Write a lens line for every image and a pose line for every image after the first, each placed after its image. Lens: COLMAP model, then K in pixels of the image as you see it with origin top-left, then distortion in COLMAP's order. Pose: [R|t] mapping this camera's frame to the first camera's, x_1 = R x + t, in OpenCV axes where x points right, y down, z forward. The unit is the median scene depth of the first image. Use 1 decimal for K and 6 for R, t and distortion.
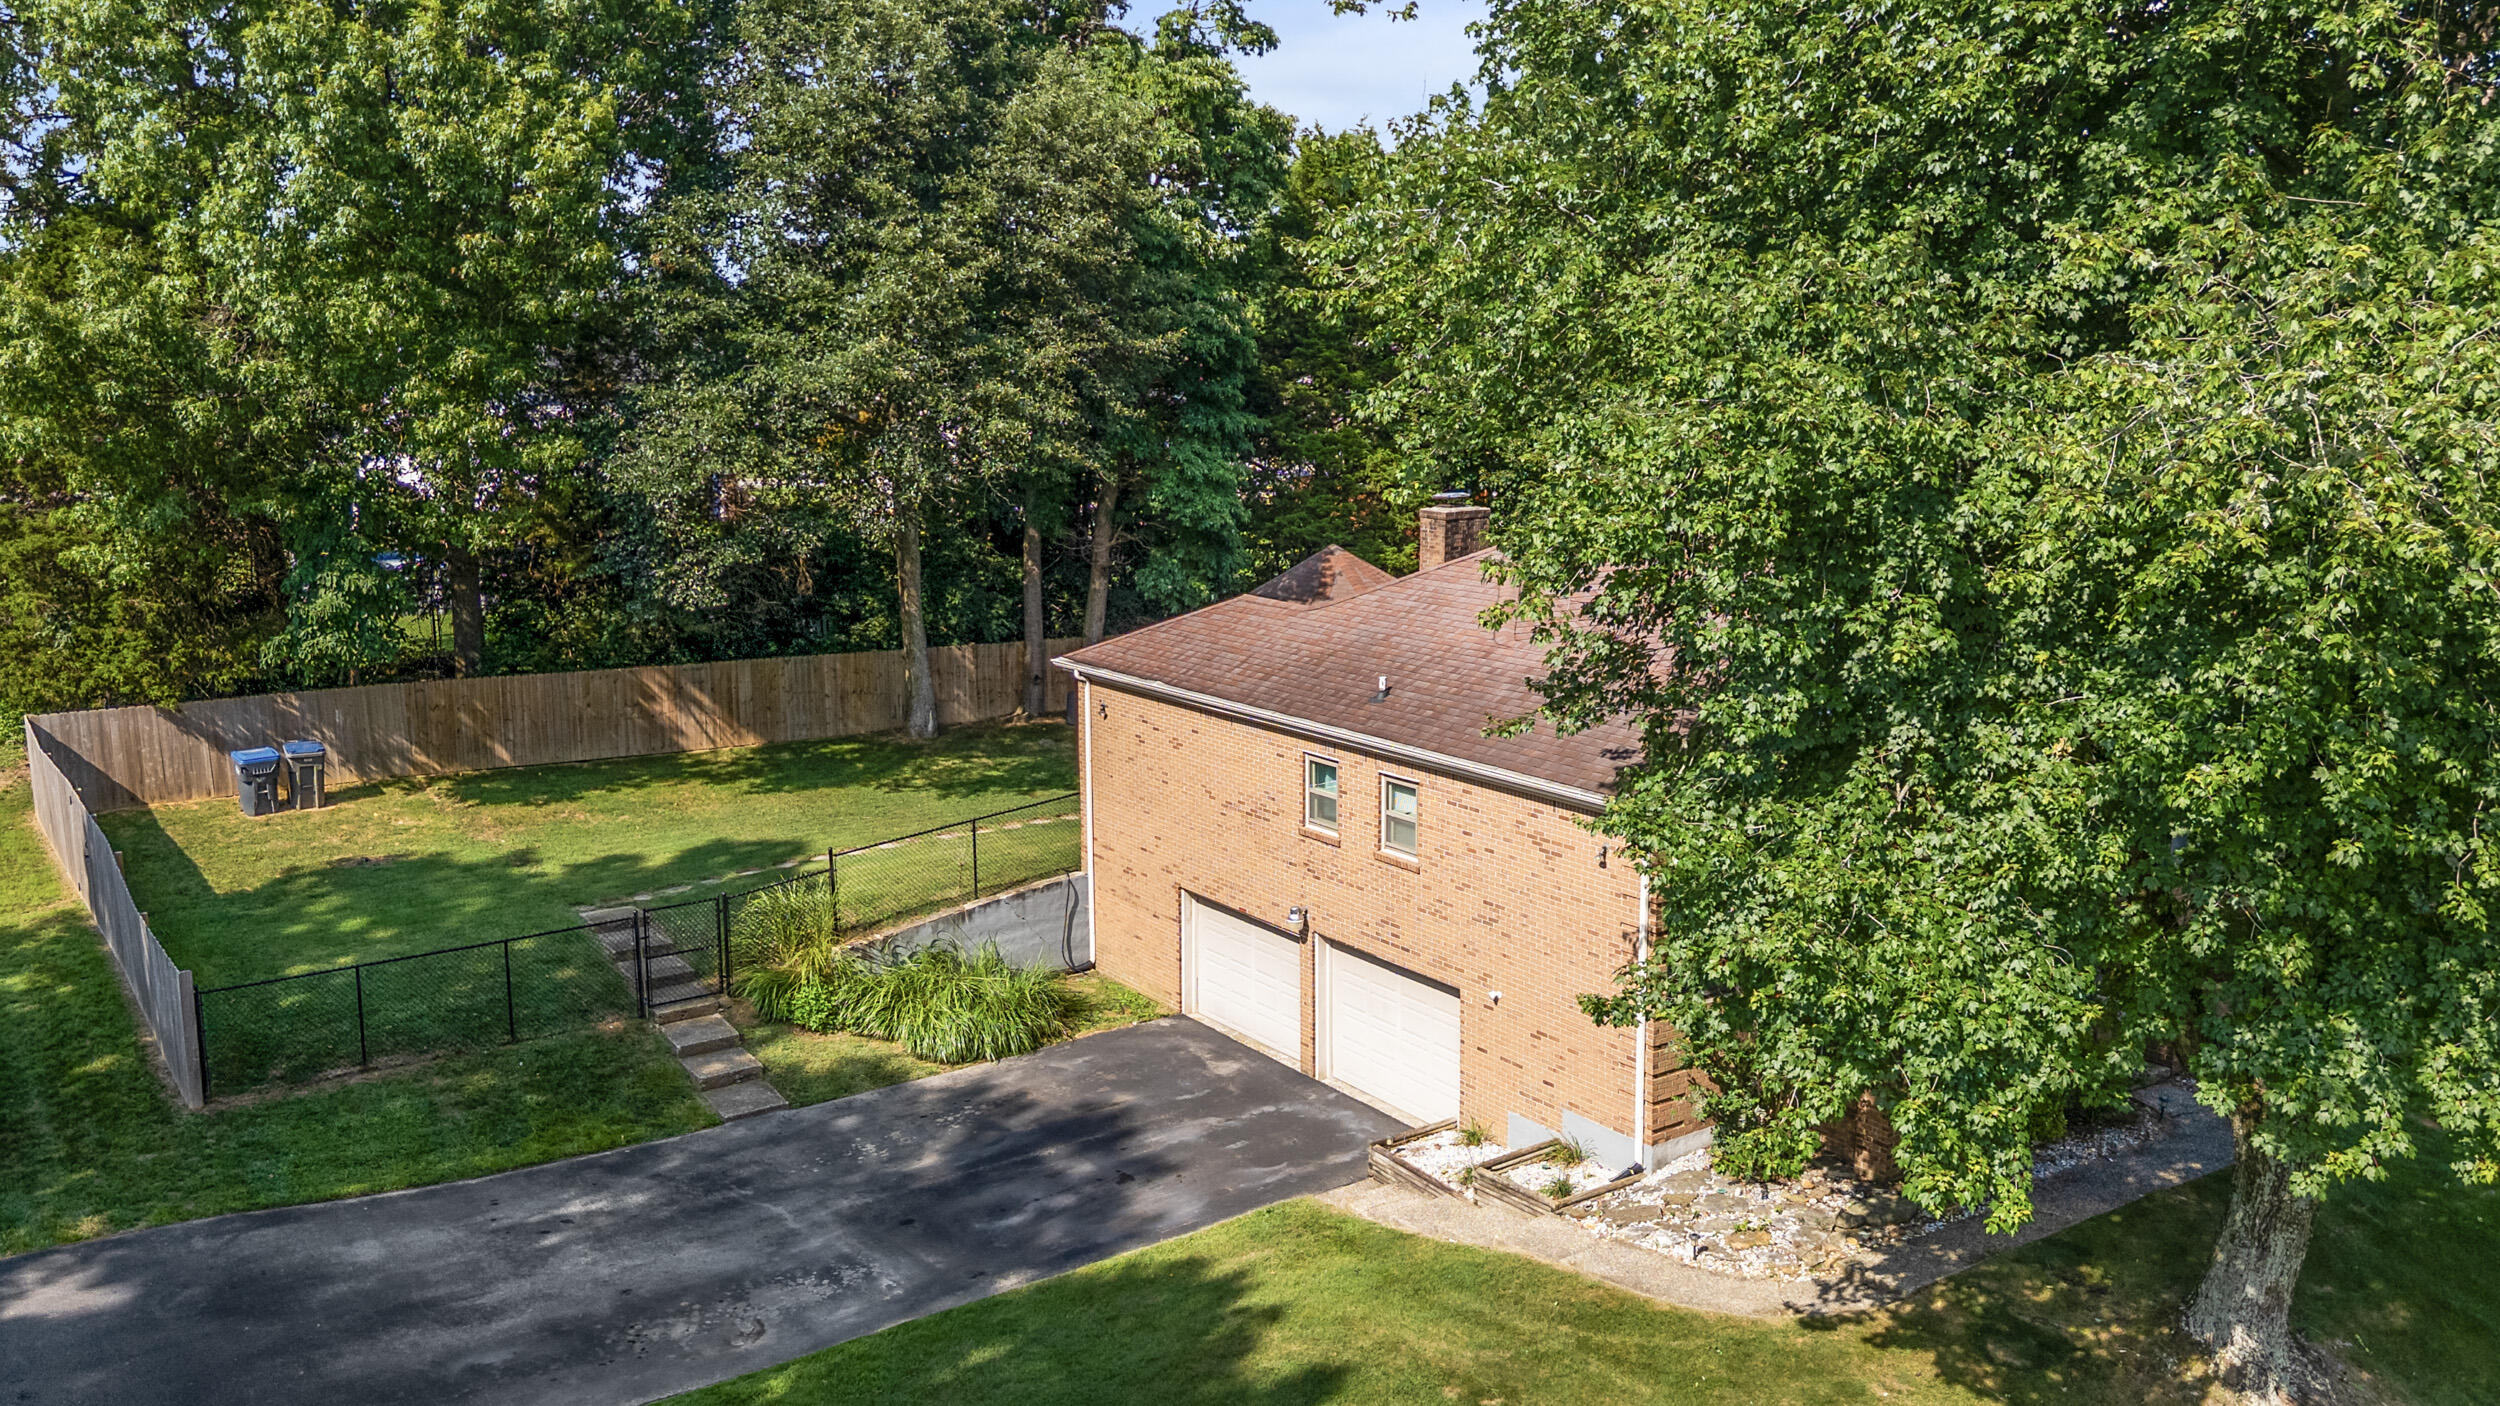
lens RADIAL K [[2066.7, 0, 1250.0], [0, 2066.7, 703.0], [0, 0, 1]] dist [0.090897, -0.127565]
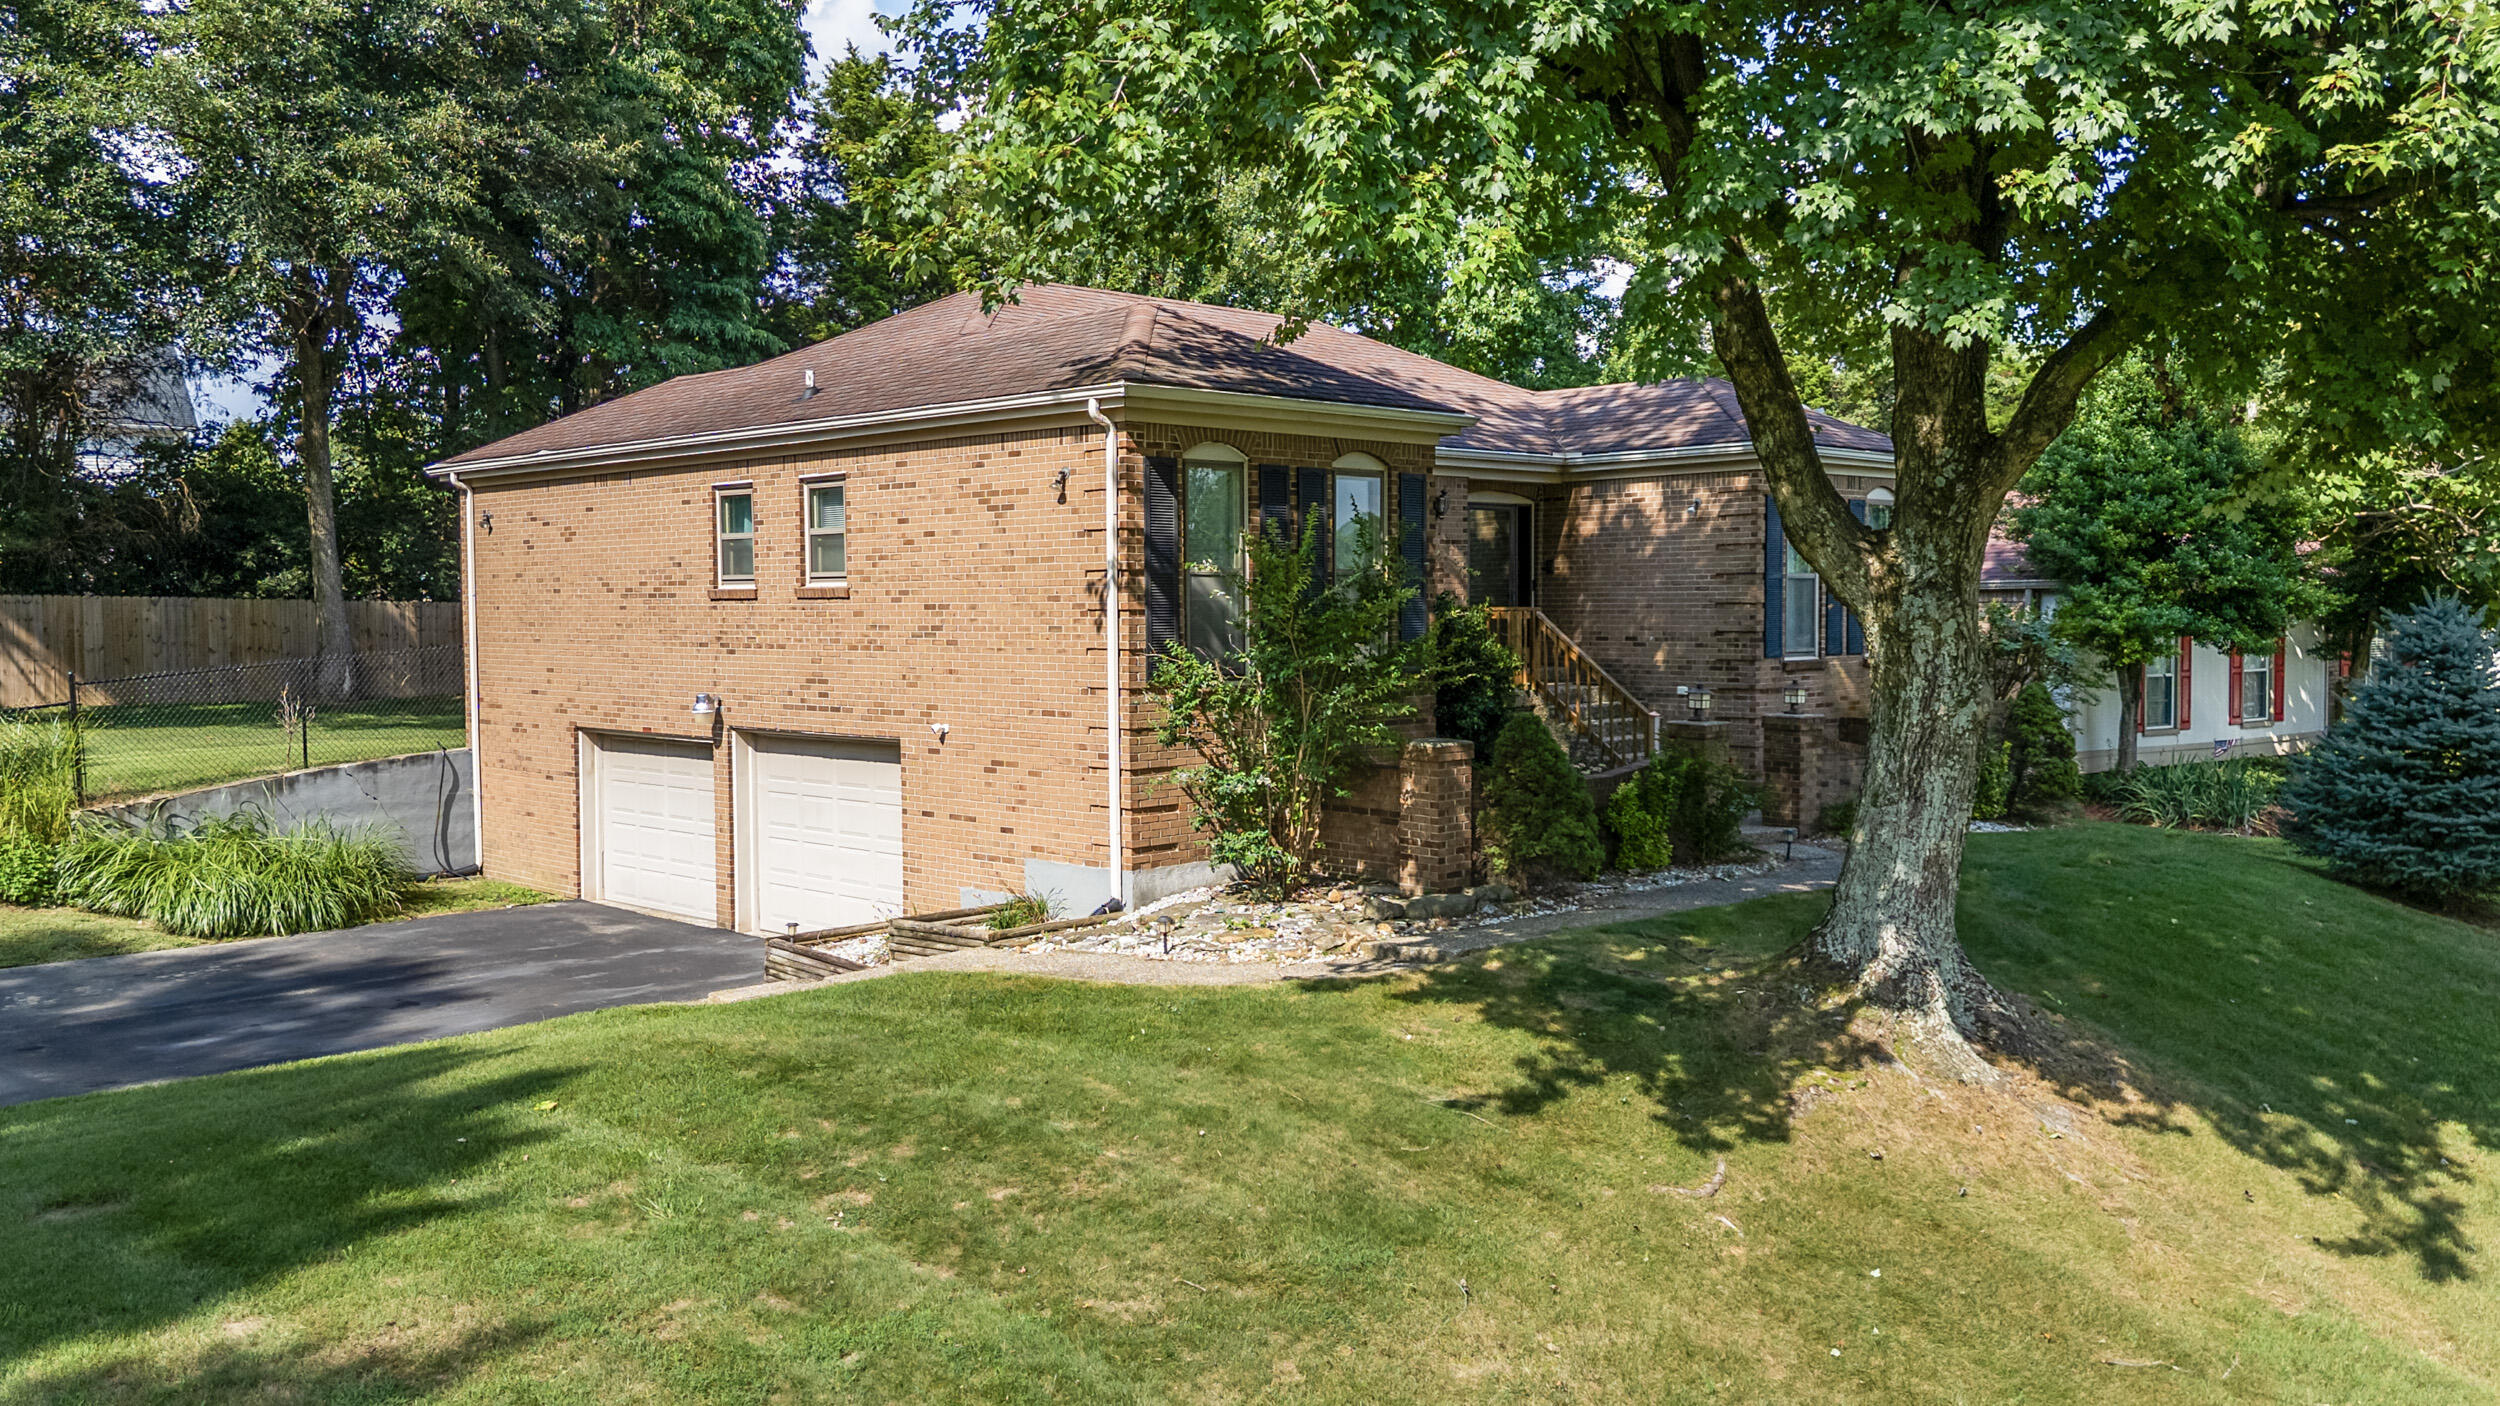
lens RADIAL K [[2019.1, 0, 1281.0], [0, 2019.1, 729.9], [0, 0, 1]] dist [0.117880, -0.157935]
pose [[0.985333, -0.008179, 0.170449, 0.106678], [0.029988, 0.991606, -0.125773, 0.219735], [-0.167990, 0.129040, 0.977307, 0.248592]]
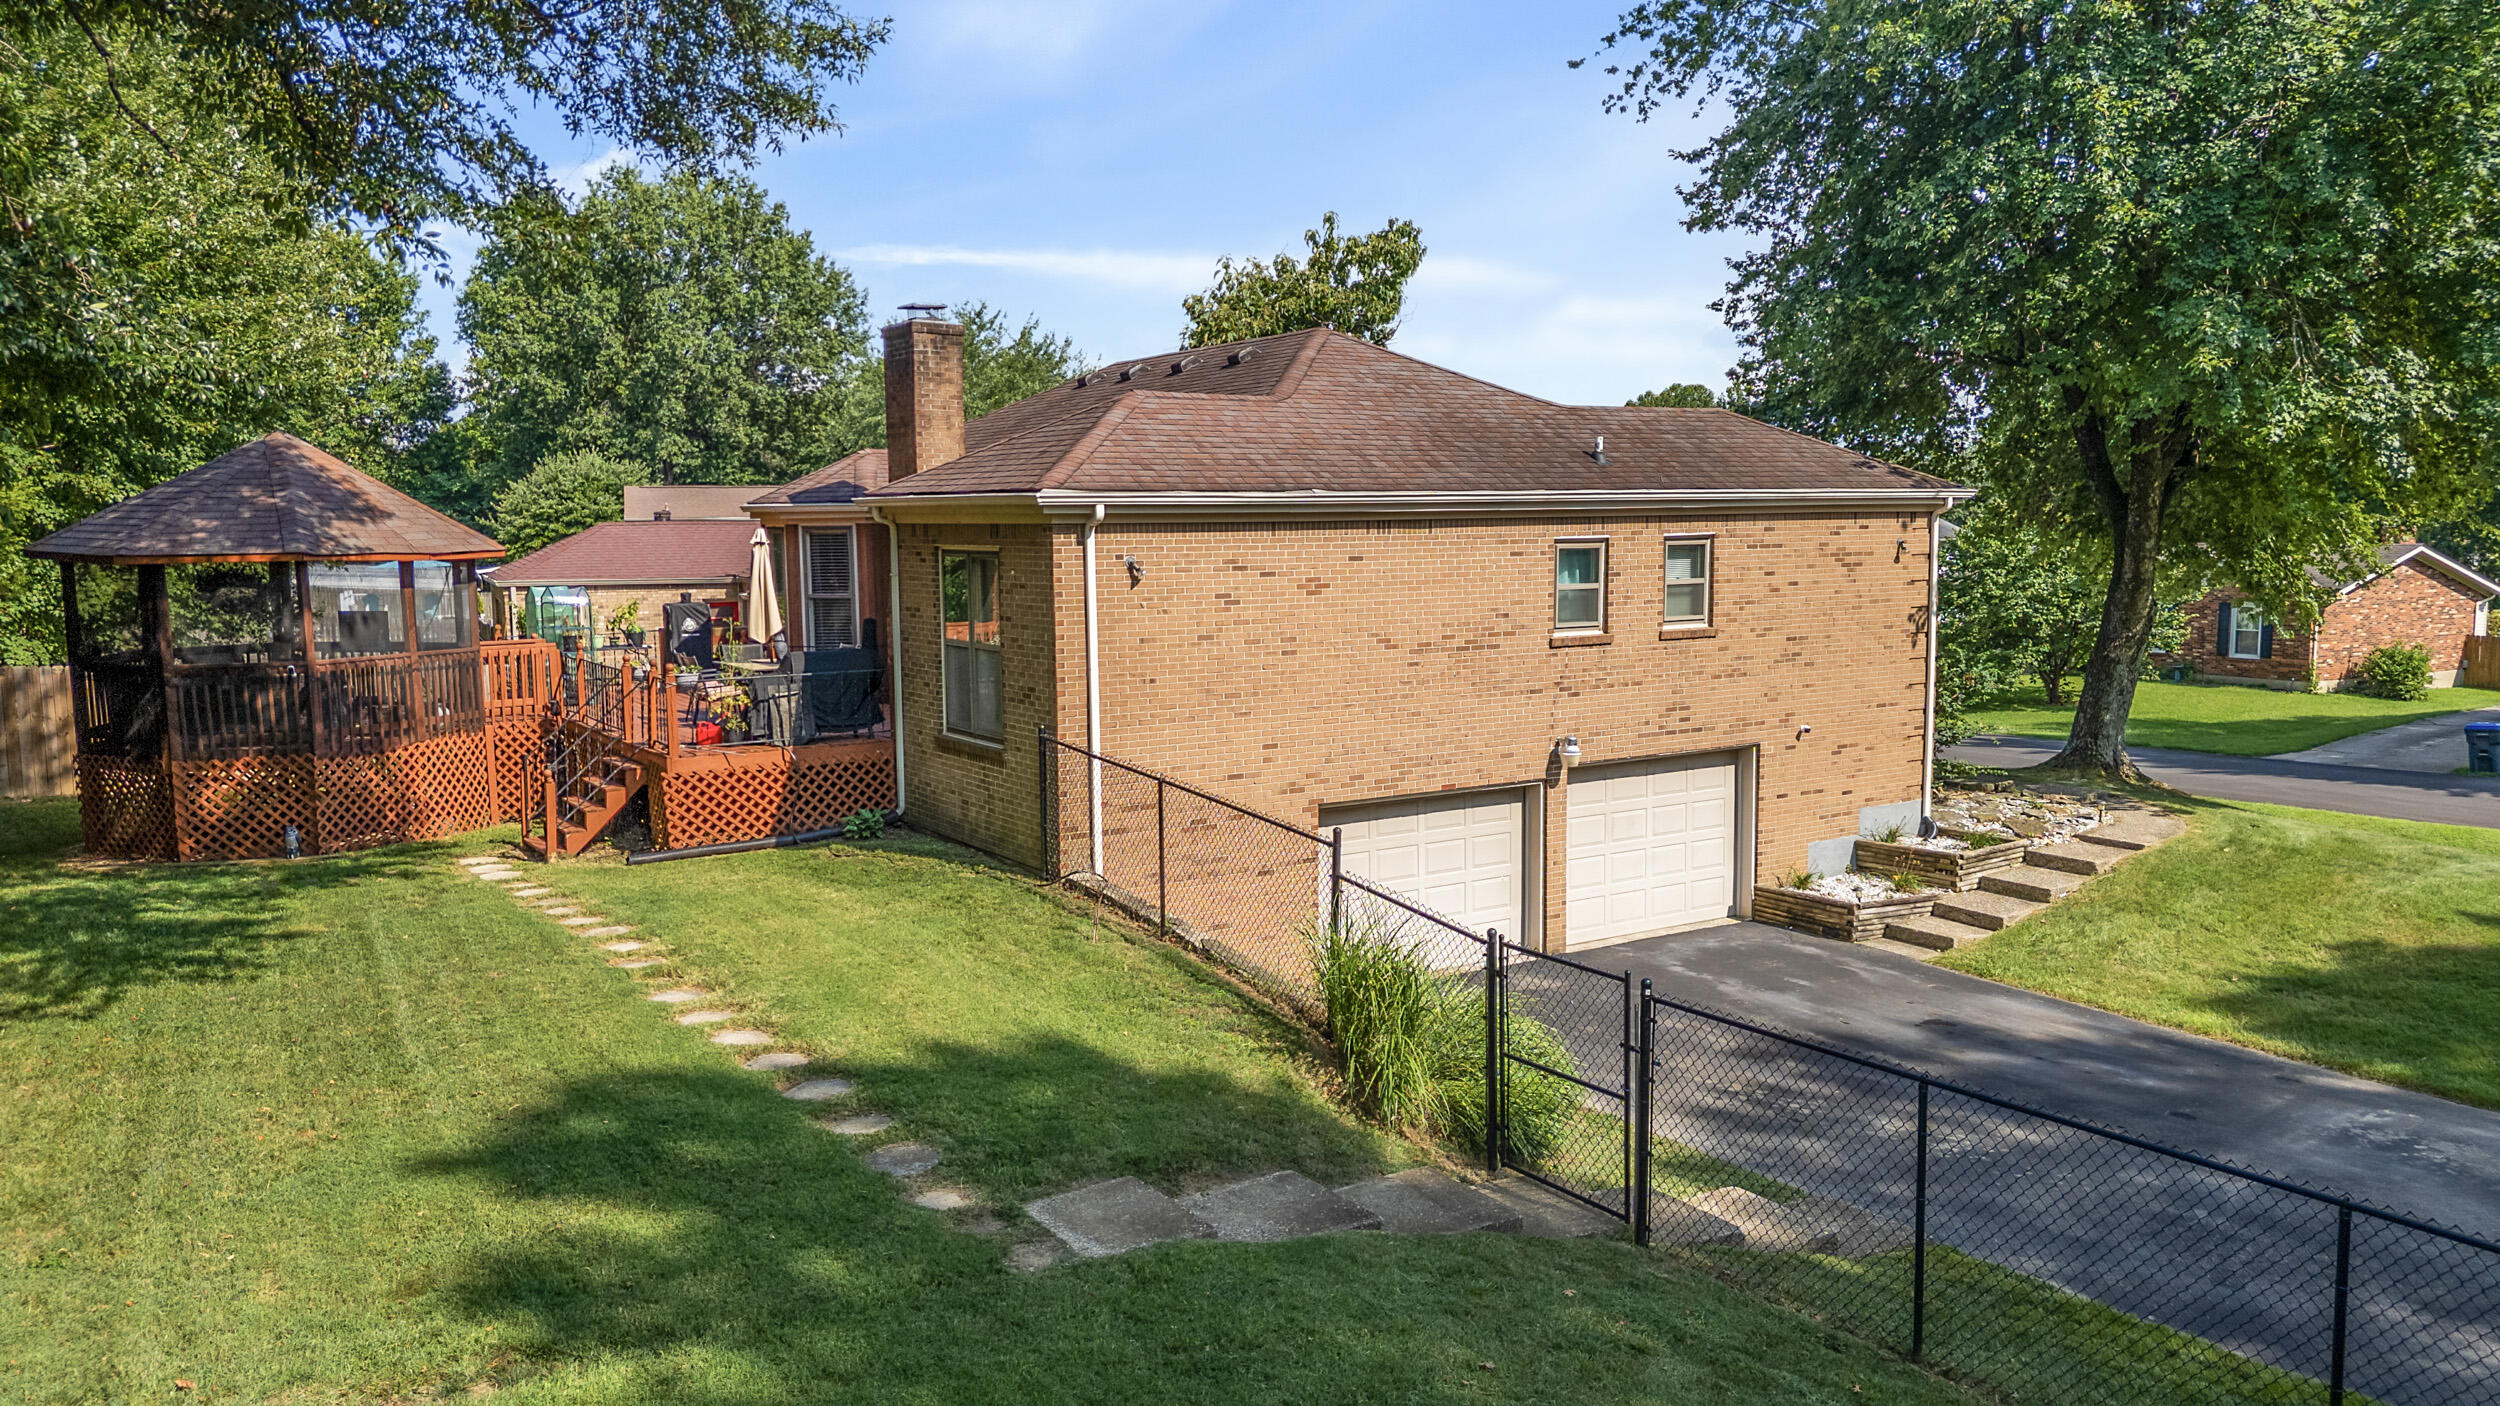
lens RADIAL K [[1742.4, 0, 1249.7], [0, 1742.4, 678.9], [0, 0, 1]] dist [0.083344, -0.096967]
pose [[0.049360, -0.090192, 0.994700, -0.678243], [0.193251, 0.977957, 0.079084, -0.000420], [-0.979907, 0.188323, 0.065702, 1.114238]]
